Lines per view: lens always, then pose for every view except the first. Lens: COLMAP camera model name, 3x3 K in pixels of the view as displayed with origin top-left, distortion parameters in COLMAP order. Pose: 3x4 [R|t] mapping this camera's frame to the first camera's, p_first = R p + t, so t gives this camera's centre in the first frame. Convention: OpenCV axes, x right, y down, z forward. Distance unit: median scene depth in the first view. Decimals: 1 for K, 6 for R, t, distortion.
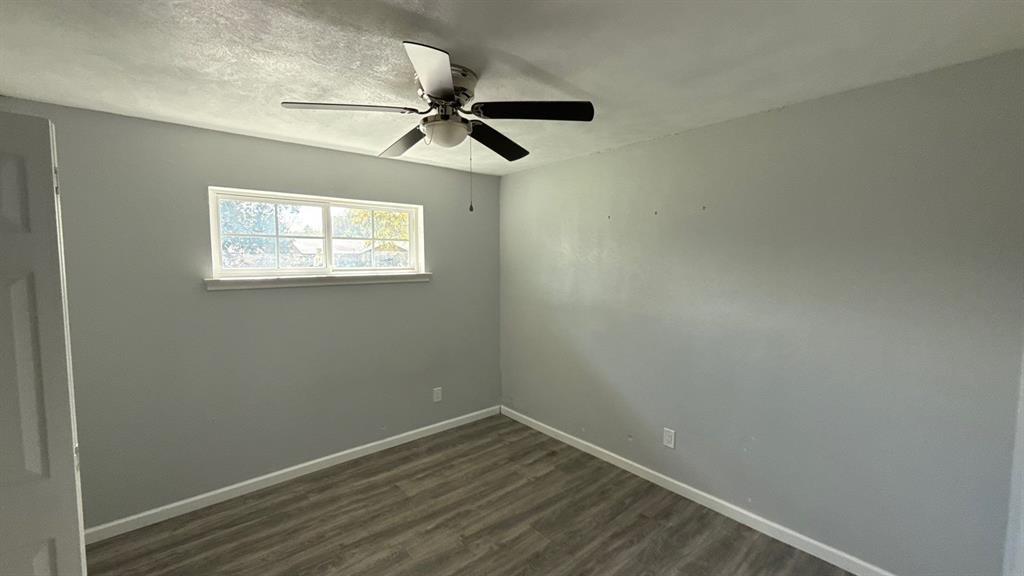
lens RADIAL K [[406.7, 0, 512.0], [0, 406.7, 288.0], [0, 0, 1]] dist [-0.000402, -0.000108]
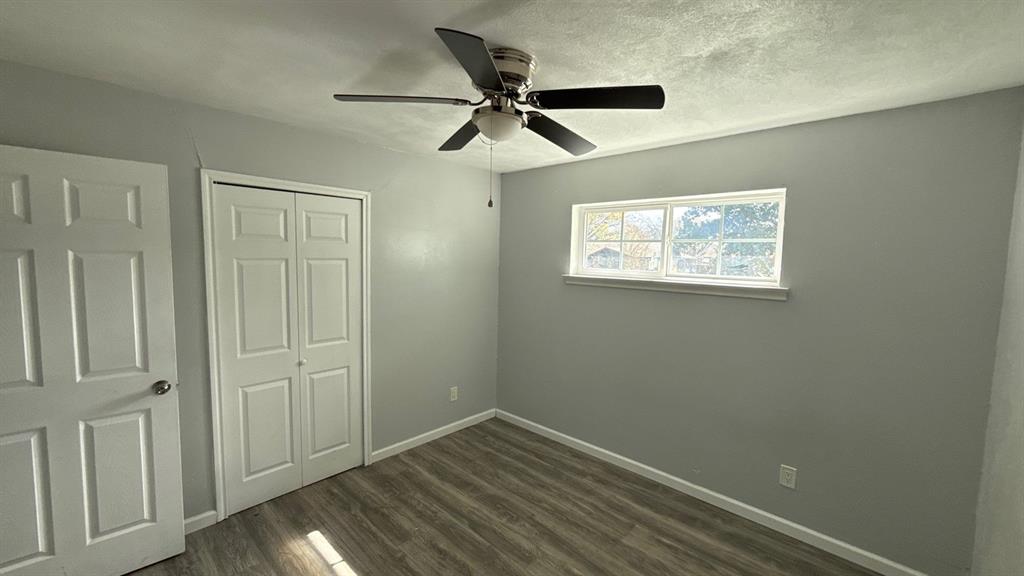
lens RADIAL K [[406.7, 0, 512.0], [0, 406.7, 288.0], [0, 0, 1]] dist [-0.000402, -0.000108]
pose [[0.110855, 0.082051, -0.990444, 0.509871], [-0.099074, 0.992534, 0.071135, -0.051523], [0.988886, 0.090242, 0.118157, 0.608143]]
